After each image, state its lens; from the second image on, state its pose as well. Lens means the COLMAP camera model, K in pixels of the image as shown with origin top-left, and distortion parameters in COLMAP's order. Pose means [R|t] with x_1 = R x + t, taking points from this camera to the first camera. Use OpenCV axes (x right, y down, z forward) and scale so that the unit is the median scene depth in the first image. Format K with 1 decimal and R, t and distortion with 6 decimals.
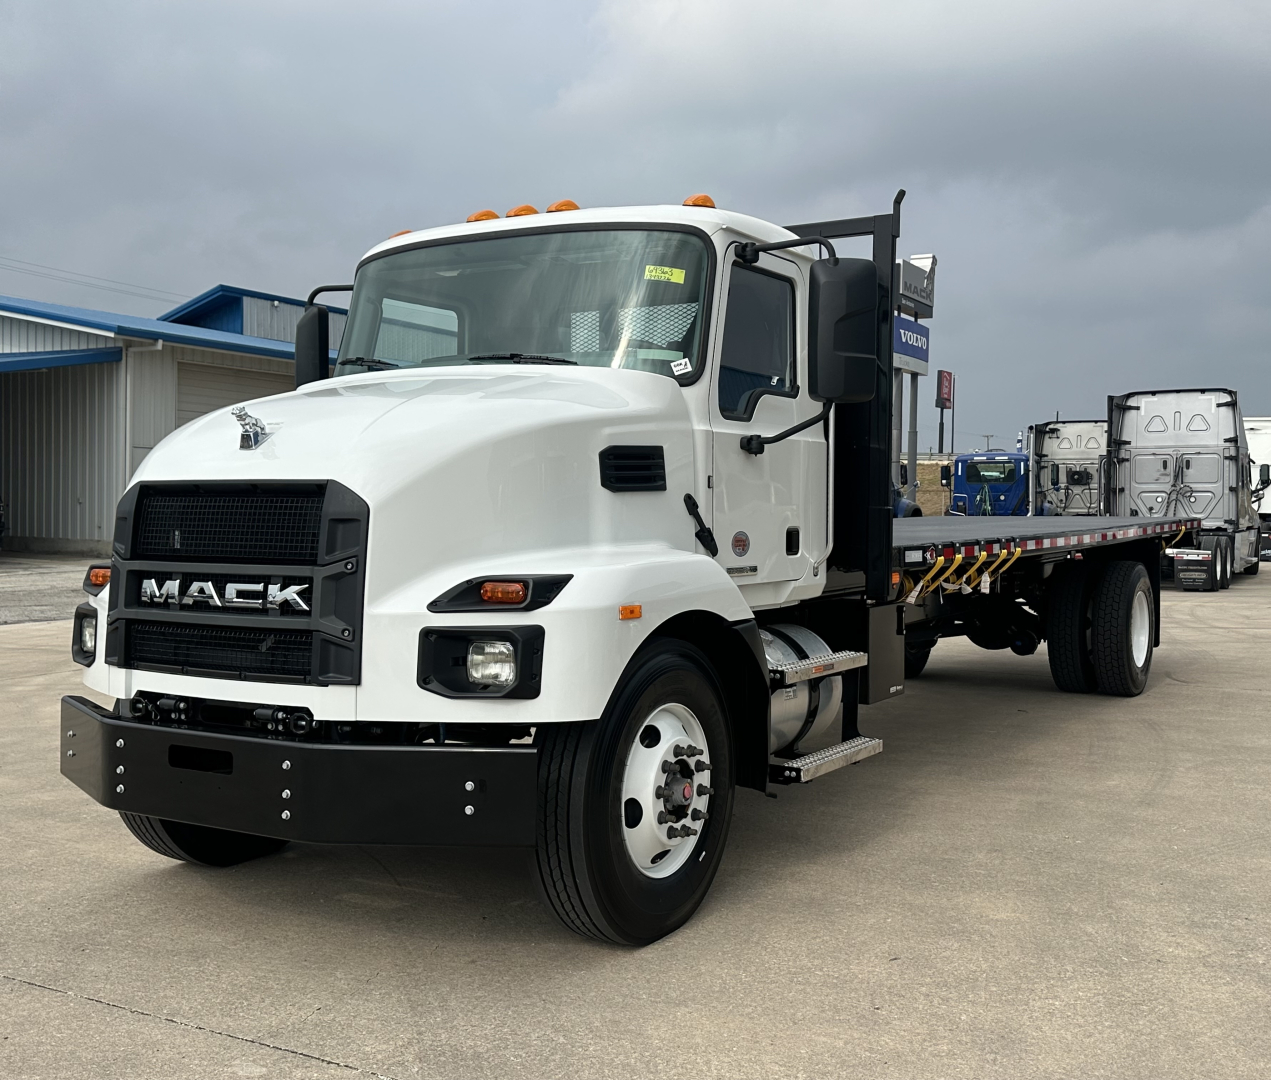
lens RADIAL K [[1416.5, 0, 635.5], [0, 1416.5, 540.0], [0, 0, 1]] dist [0.186623, -0.411345]
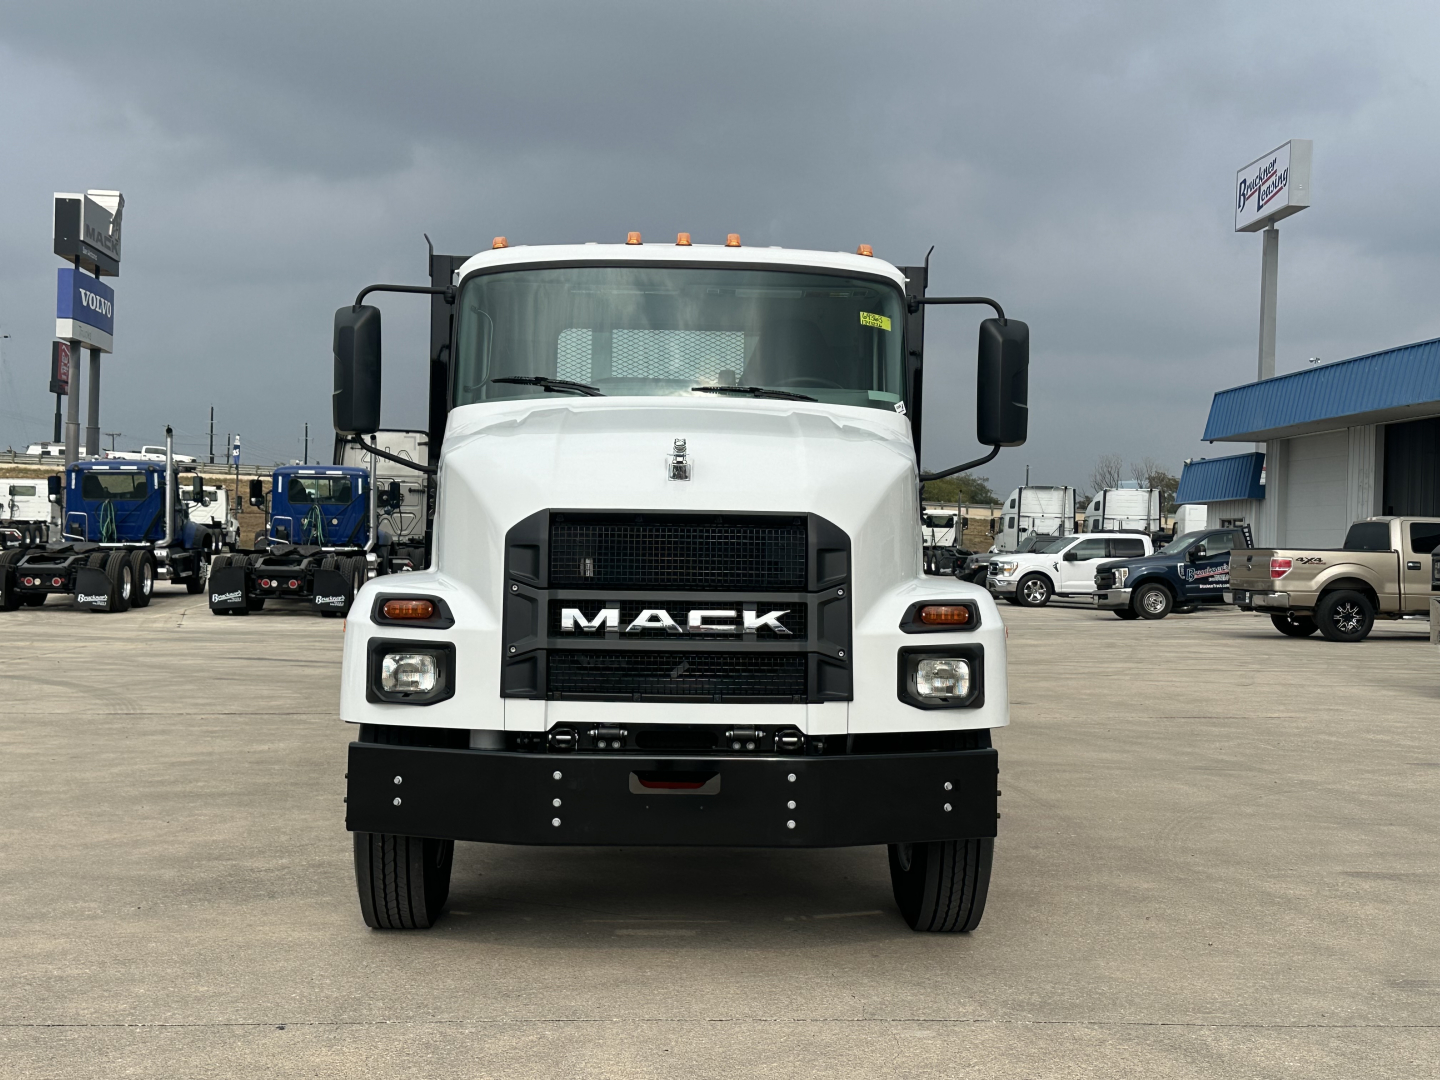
lens RADIAL K [[1900.5, 0, 719.1], [0, 1900.5, 559.1], [0, 0, 1]] dist [0.311829, -1.023490]
pose [[0.834559, 0.003477, 0.550908, -1.021652], [0.001246, 0.999966, -0.008200, 0.004479], [-0.550918, 0.007530, 0.834526, -0.154810]]
